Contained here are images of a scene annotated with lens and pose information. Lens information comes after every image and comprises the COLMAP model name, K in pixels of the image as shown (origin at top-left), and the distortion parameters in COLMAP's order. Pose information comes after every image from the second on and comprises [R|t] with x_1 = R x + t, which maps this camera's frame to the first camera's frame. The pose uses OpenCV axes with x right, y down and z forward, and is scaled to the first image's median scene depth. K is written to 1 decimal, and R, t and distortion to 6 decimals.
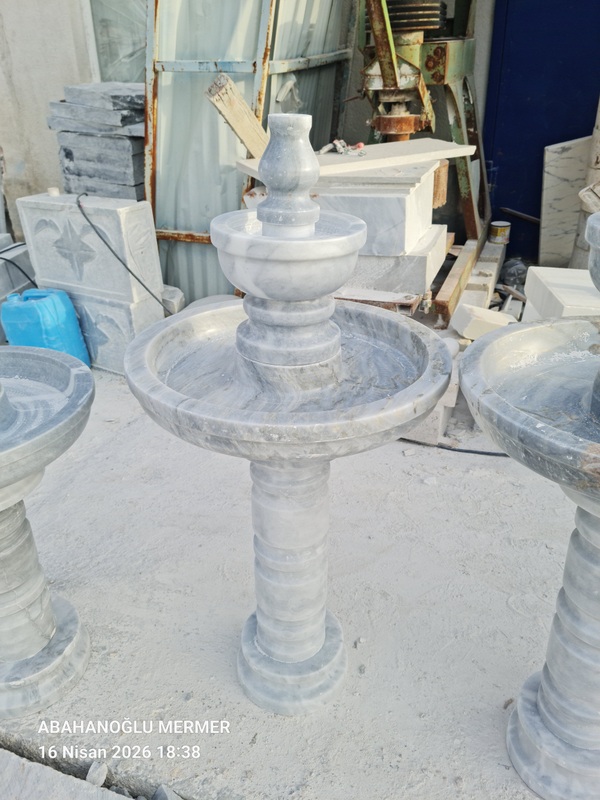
lens RADIAL K [[658.4, 0, 293.0], [0, 658.4, 397.4], [0, 0, 1]] dist [0.103850, -0.118837]
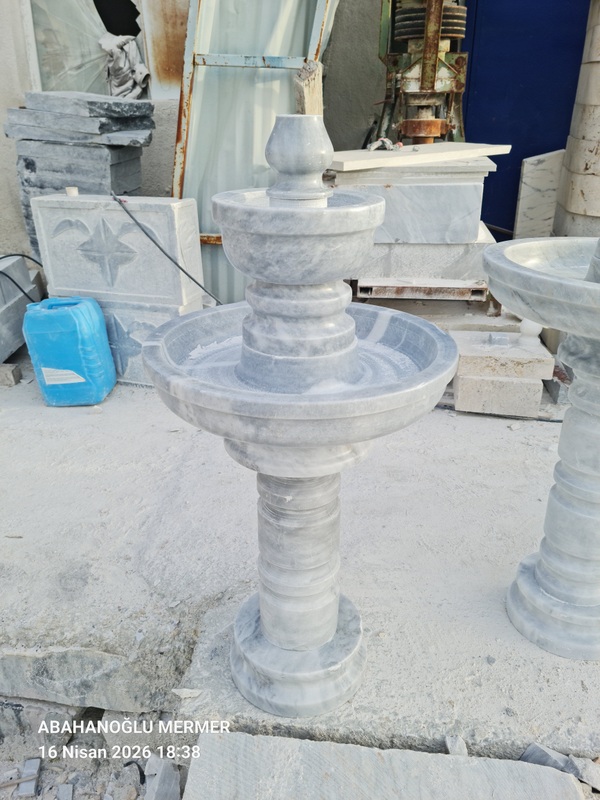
lens RADIAL K [[658.4, 0, 308.5], [0, 658.4, 402.0], [0, 0, 1]] dist [0.103850, -0.118837]
pose [[0.967059, -0.070326, 0.244644, -0.302957], [0.085310, 0.995039, -0.051189, 0.055584], [-0.239830, 0.070373, 0.968261, 0.061237]]
